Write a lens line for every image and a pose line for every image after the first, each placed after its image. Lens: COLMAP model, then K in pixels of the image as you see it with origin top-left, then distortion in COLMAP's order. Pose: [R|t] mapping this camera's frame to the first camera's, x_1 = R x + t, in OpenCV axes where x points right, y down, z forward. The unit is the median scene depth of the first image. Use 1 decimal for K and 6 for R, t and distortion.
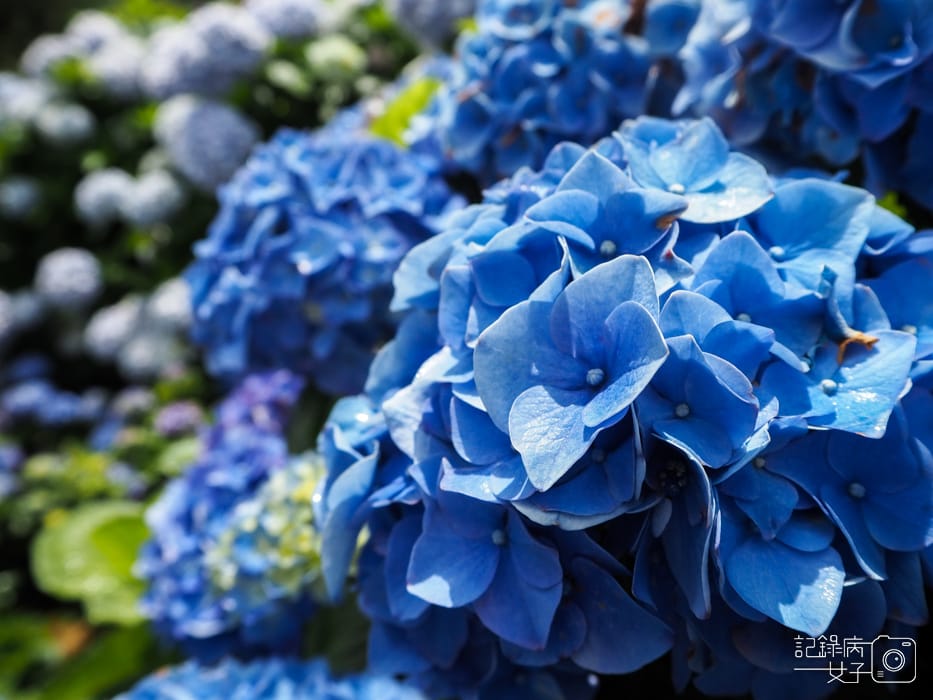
lens RADIAL K [[811.6, 0, 463.6], [0, 811.6, 329.9], [0, 0, 1]] dist [-0.039930, 0.013216]
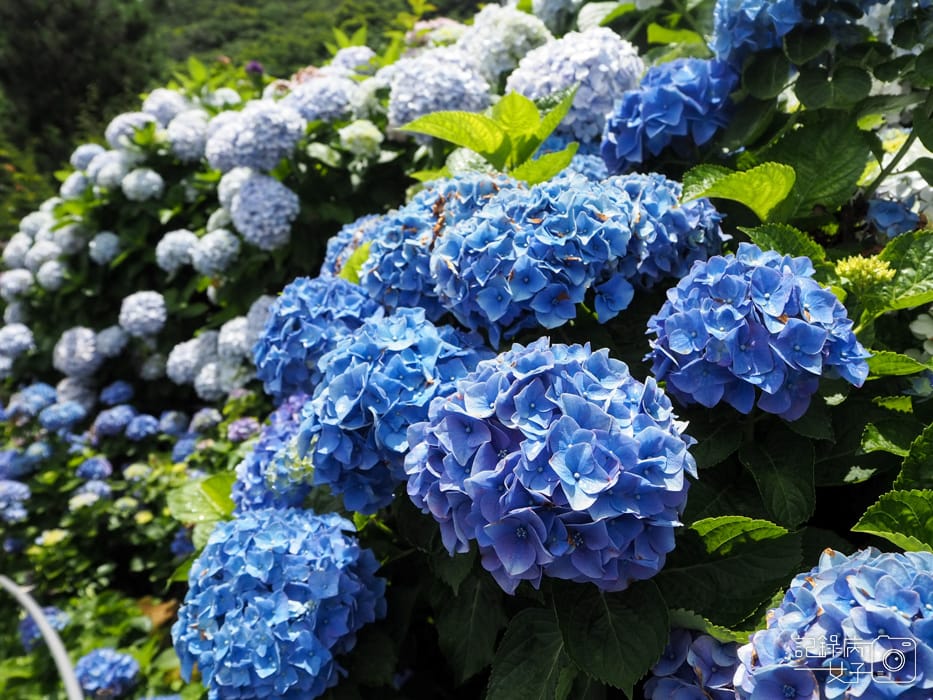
lens RADIAL K [[811.6, 0, 463.6], [0, 811.6, 329.9], [0, 0, 1]] dist [-0.039930, 0.013216]
pose [[0.997598, -0.026134, -0.064143, 0.366120], [0.024944, 0.999503, -0.019294, -0.063088], [0.064615, 0.017648, 0.997754, -1.150907]]
